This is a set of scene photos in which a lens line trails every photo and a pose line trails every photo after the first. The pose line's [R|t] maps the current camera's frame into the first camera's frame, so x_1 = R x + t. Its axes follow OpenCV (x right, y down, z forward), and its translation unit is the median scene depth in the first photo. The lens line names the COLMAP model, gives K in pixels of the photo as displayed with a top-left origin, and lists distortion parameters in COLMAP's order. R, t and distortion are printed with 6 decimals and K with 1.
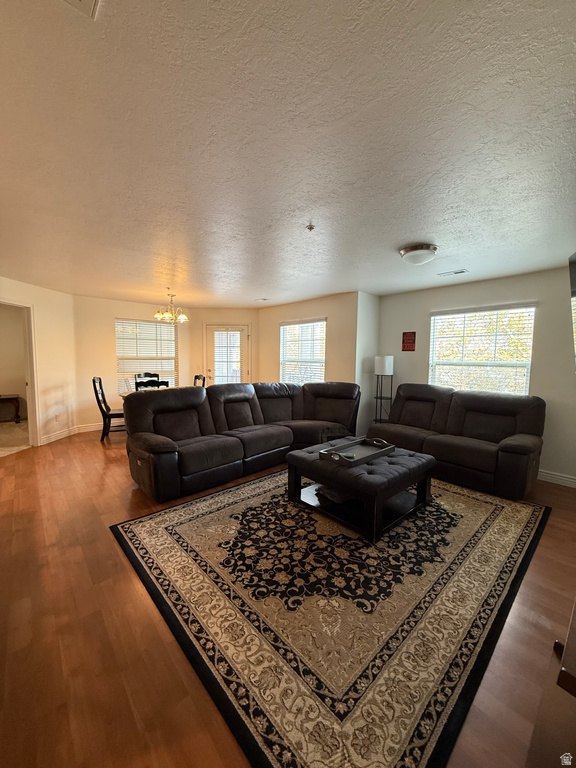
lens RADIAL K [[305.9, 0, 288.3], [0, 305.9, 382.3], [0, 0, 1]] dist [-0.000327, 0.000625]
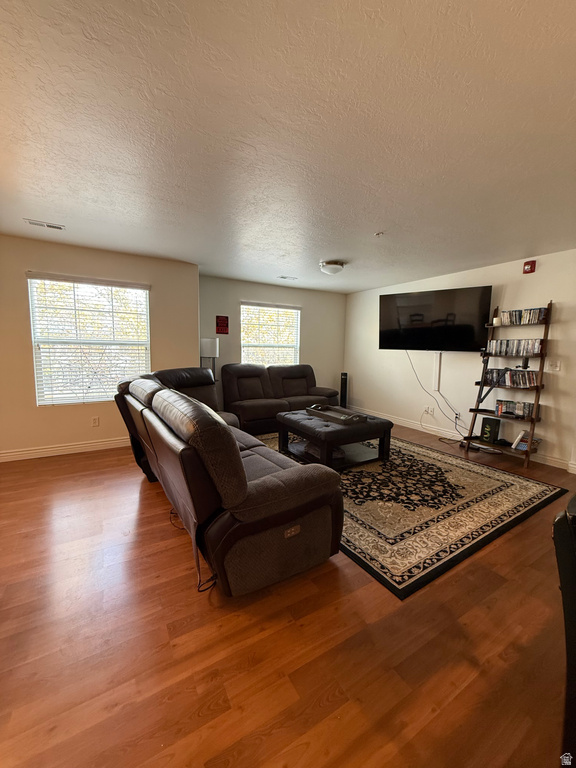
lens RADIAL K [[305.9, 0, 288.7], [0, 305.9, 382.3], [0, 0, 1]] dist [-0.000327, 0.000625]
pose [[0.180657, -0.120483, 0.976139, -1.273165], [0.064358, 0.991790, 0.110504, -0.074764], [-0.981438, 0.042859, 0.186928, 1.157565]]
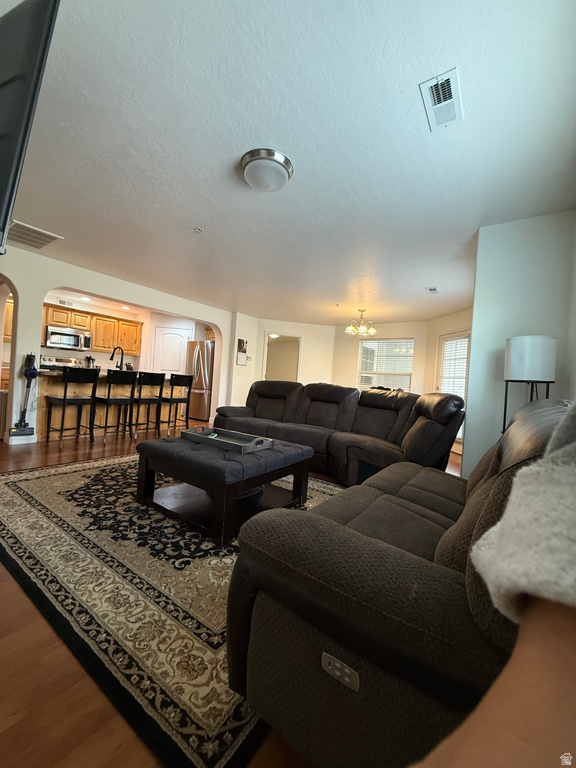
lens RADIAL K [[305.9, 0, 287.2], [0, 305.9, 381.3], [0, 0, 1]] dist [-0.000327, 0.000625]
pose [[0.219914, 0.006823, -0.975495, 1.355504], [-0.142866, 0.989419, -0.025287, 0.077086], [0.965001, 0.144926, 0.218562, 1.167661]]
